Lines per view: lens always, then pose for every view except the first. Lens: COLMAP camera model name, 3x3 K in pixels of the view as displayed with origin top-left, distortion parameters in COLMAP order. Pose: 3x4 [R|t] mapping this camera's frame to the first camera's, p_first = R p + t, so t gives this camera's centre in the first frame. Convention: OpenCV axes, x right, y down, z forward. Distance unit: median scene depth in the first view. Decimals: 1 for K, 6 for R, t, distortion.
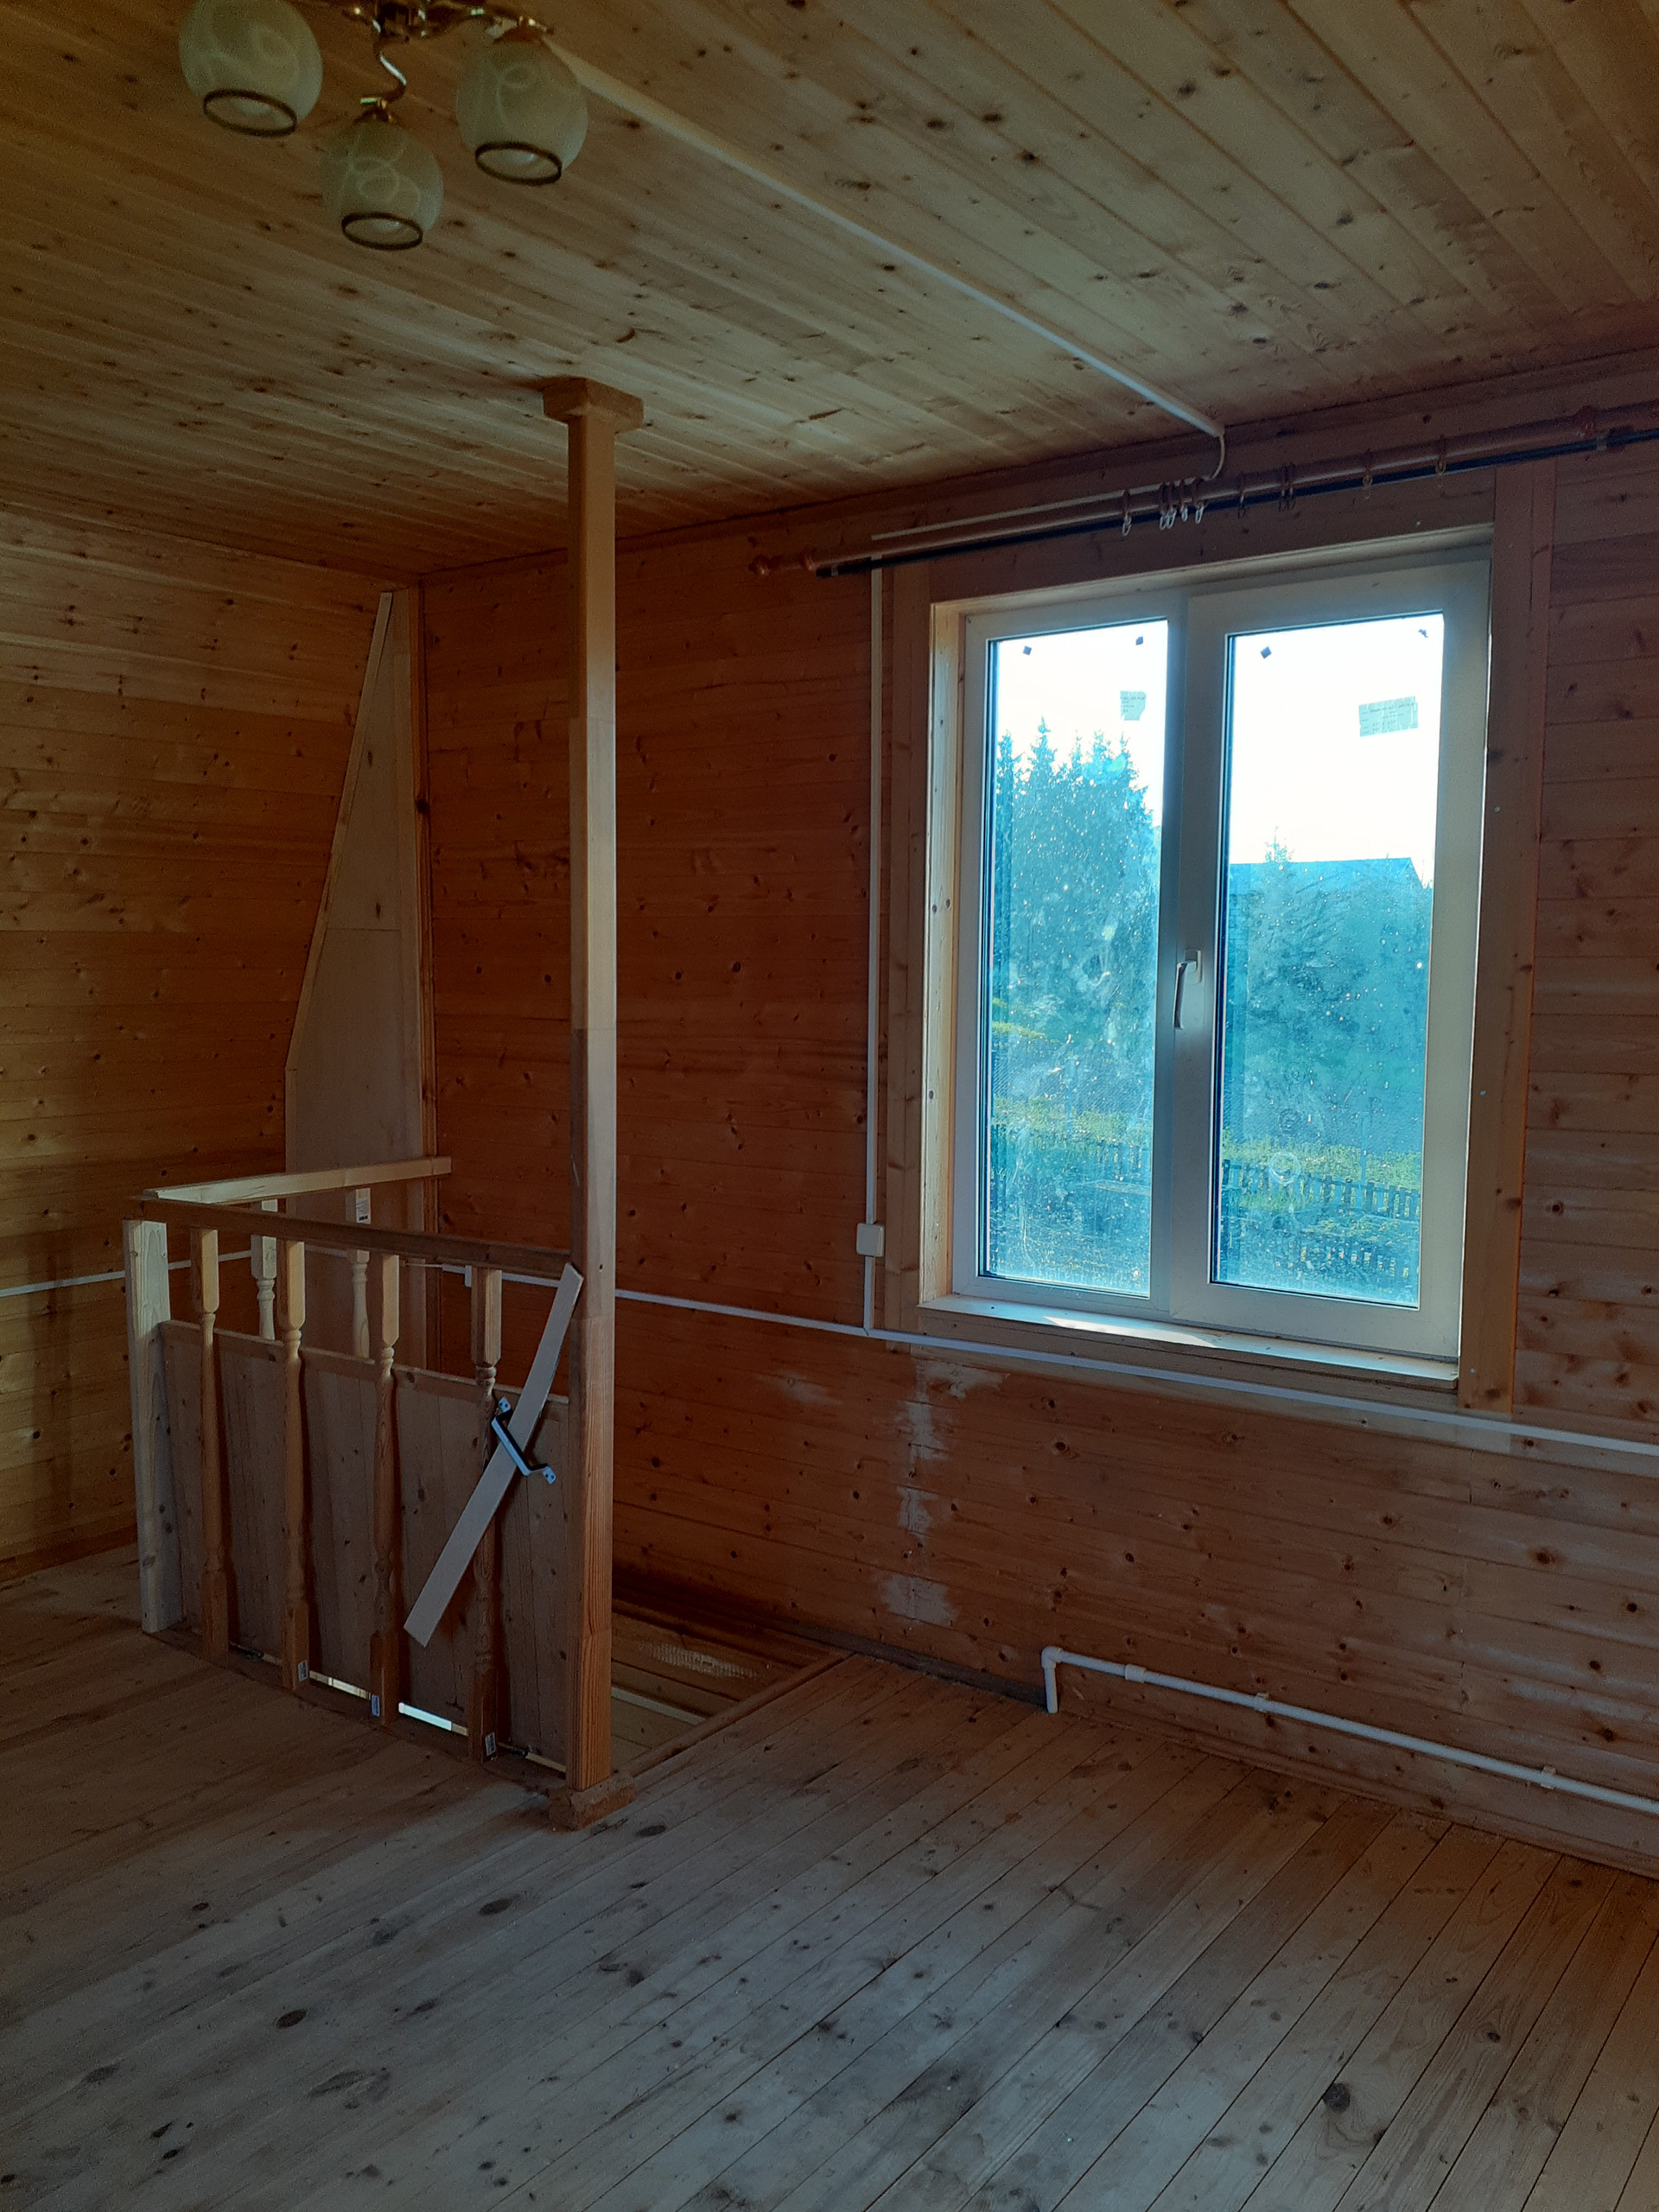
lens RADIAL K [[1745.5, 0, 829.5], [0, 1745.5, 1106.0], [0, 0, 1]] dist [-0.012912, -0.020176]
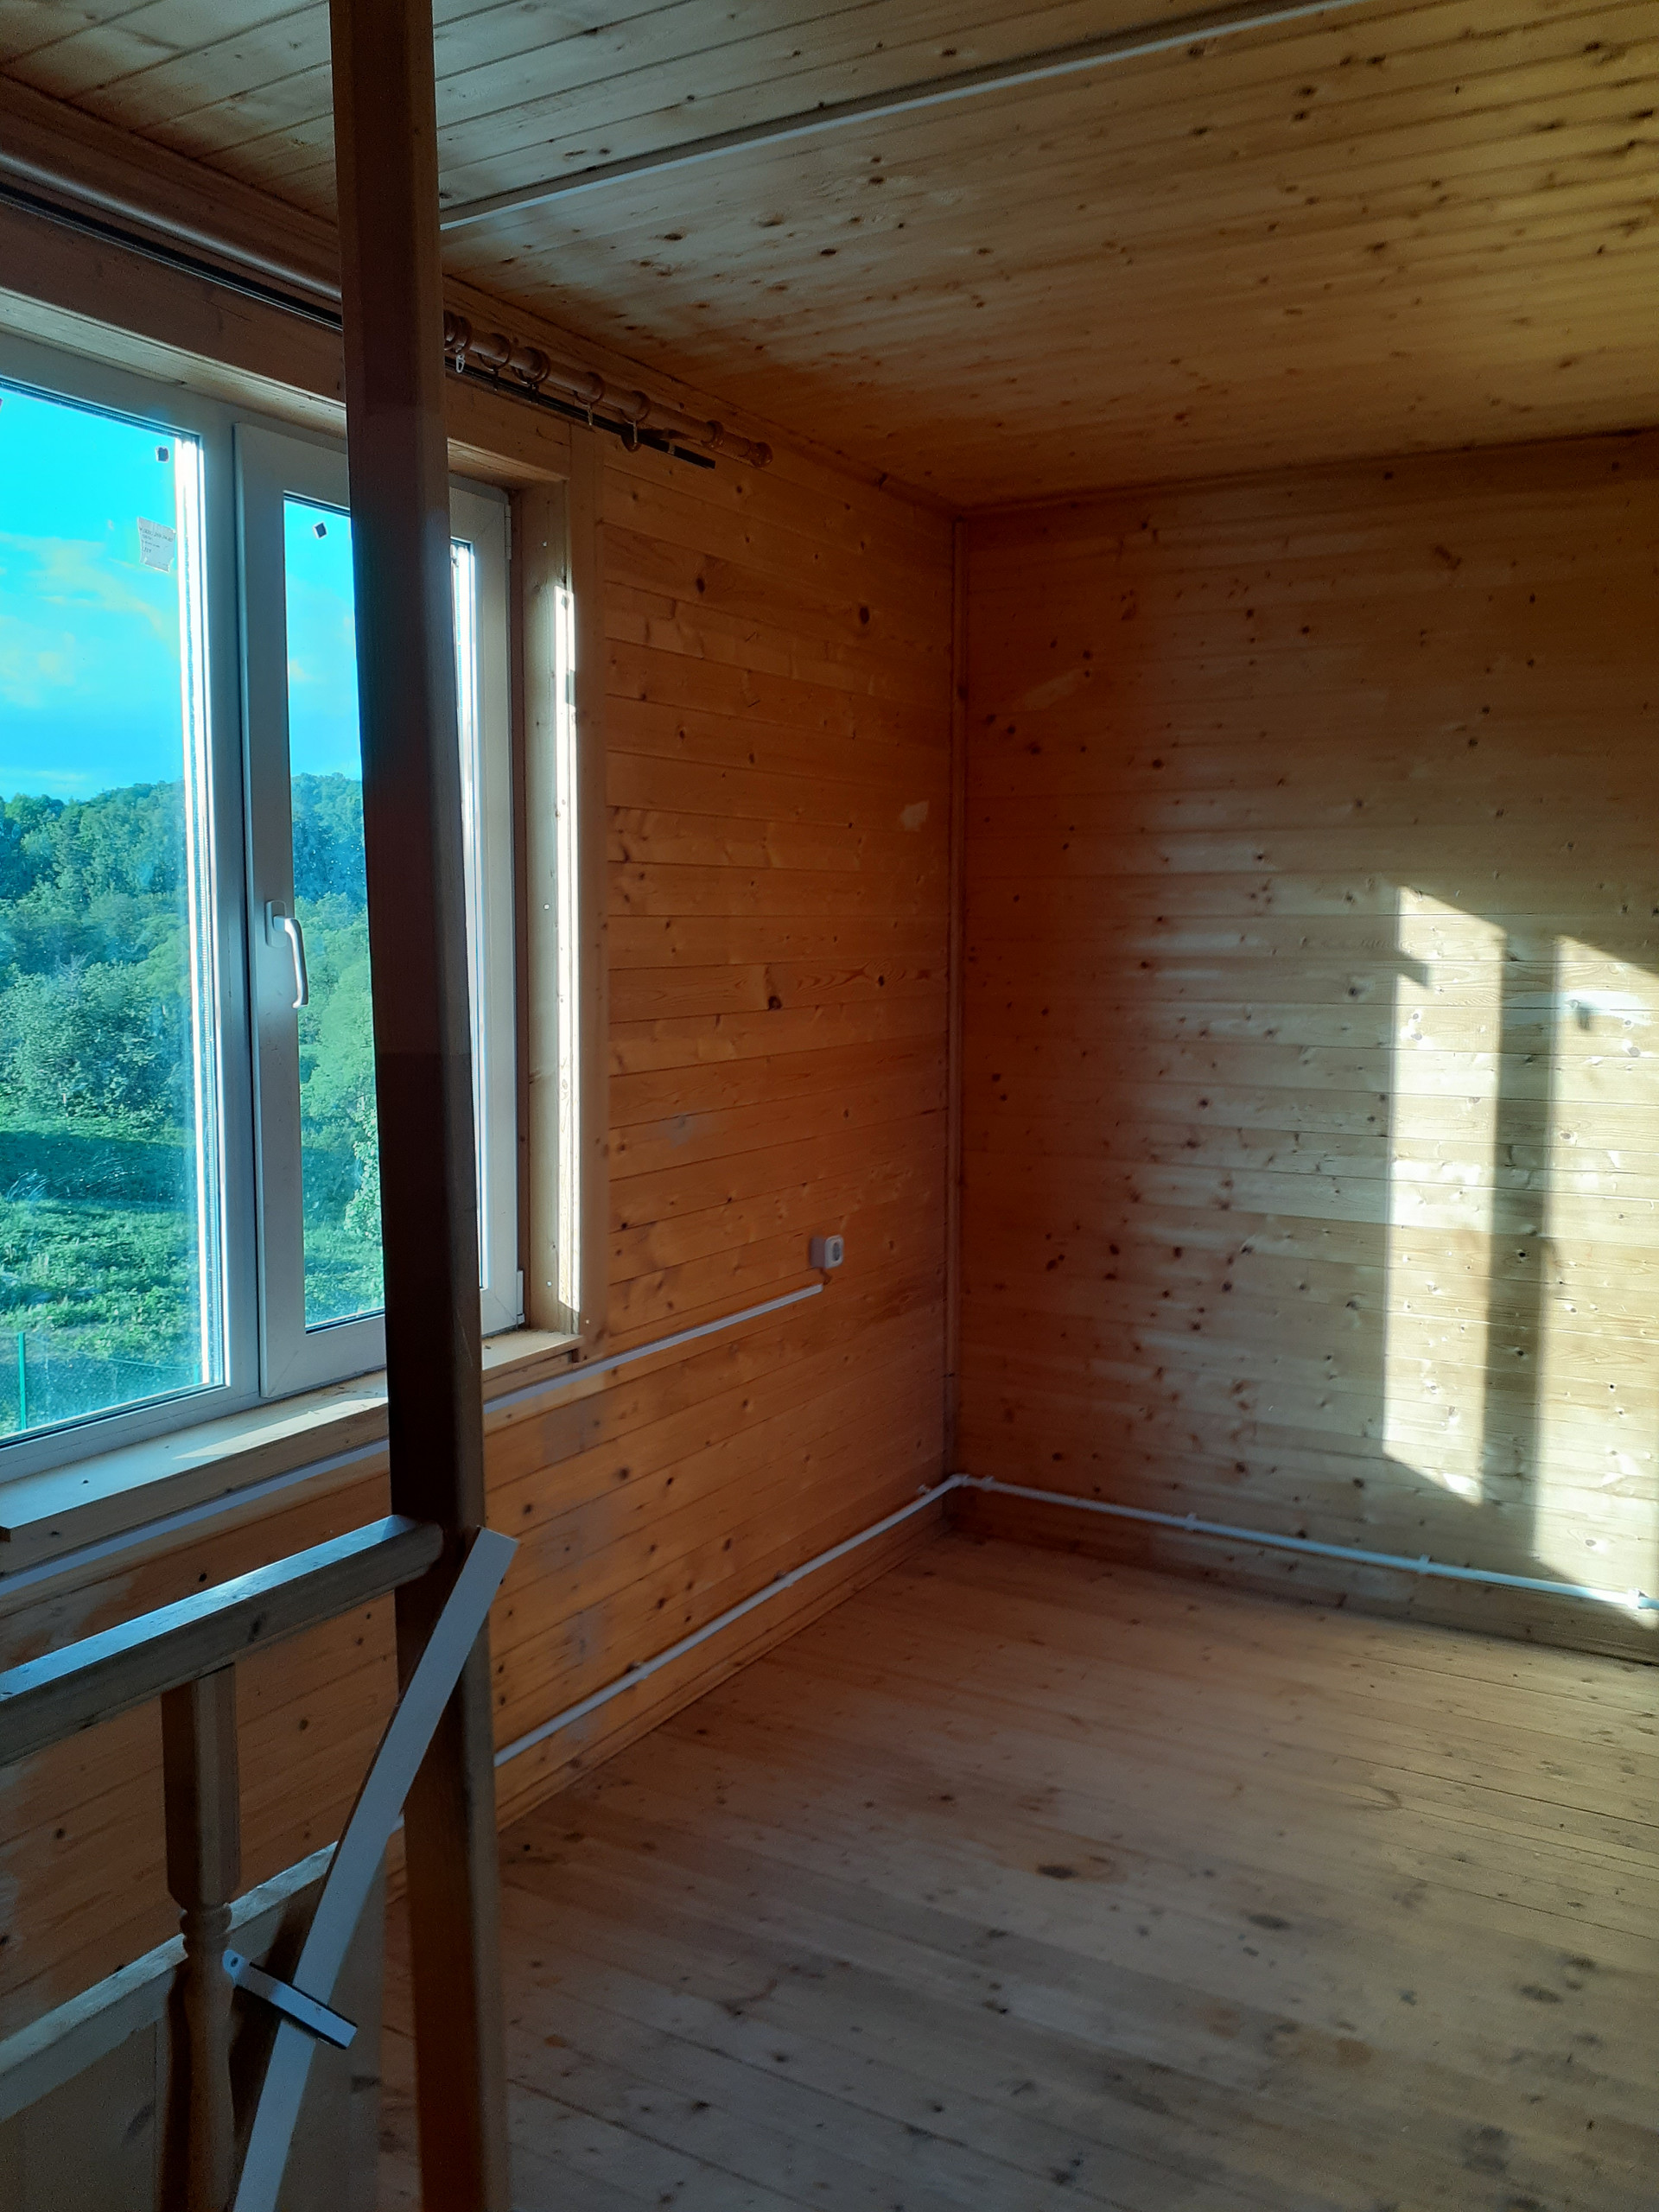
lens RADIAL K [[1778.8, 0, 829.5], [0, 1778.8, 1106.0], [0, 0, 1]] dist [0.000721, -0.003496]
pose [[-0.115369, -0.104446, 0.987816, -0.400039], [0.076062, 0.990608, 0.113625, -0.049644], [-0.990406, 0.088244, -0.106341, 0.582211]]
